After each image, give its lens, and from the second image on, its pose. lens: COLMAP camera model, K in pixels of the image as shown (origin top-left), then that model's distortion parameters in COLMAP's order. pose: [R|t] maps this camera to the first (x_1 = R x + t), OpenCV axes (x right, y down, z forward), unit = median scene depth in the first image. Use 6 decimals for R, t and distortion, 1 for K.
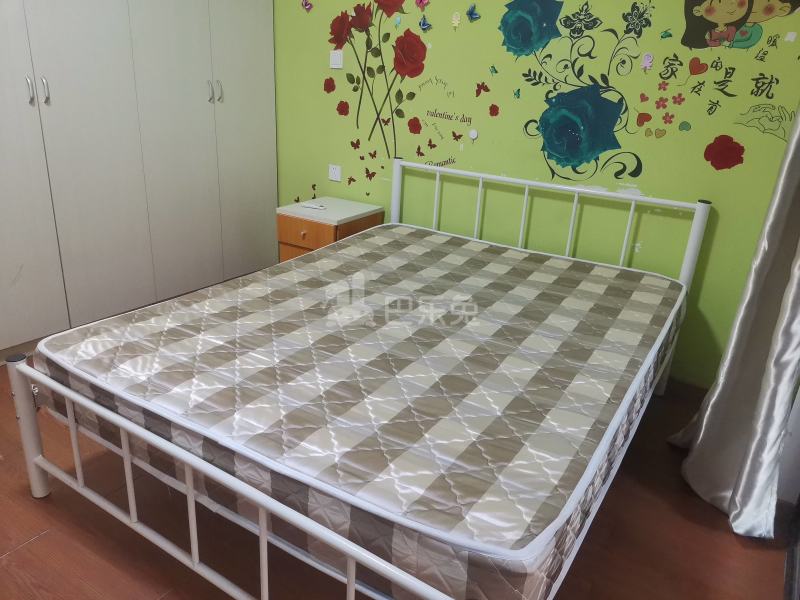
lens RADIAL K [[589.0, 0, 400.0], [0, 589.0, 300.0], [0, 0, 1]] dist [0.101724, -0.117827]
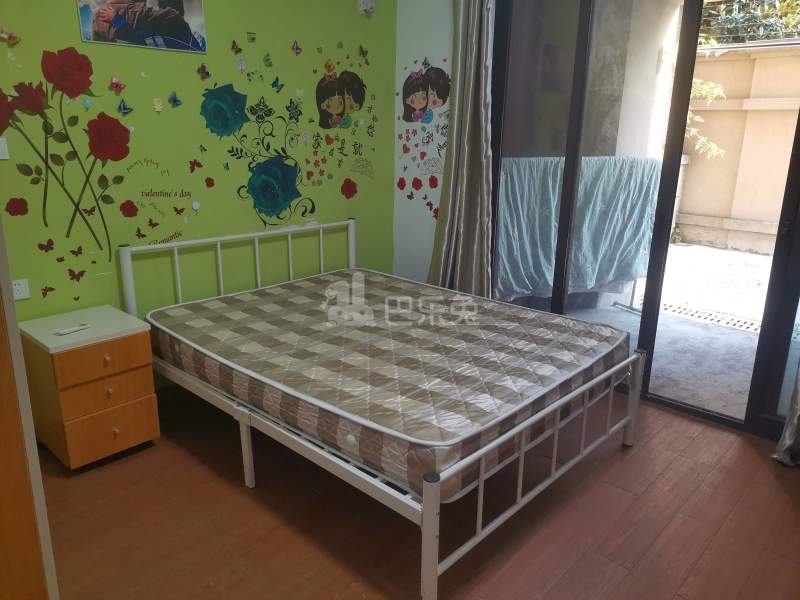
lens RADIAL K [[589.0, 0, 400.0], [0, 589.0, 300.0], [0, 0, 1]] dist [0.101724, -0.117827]
pose [[0.184351, -0.320231, 0.929229, -0.924207], [0.354563, 0.903440, 0.241001, -0.268939], [-0.916679, 0.285041, 0.280092, 0.427042]]
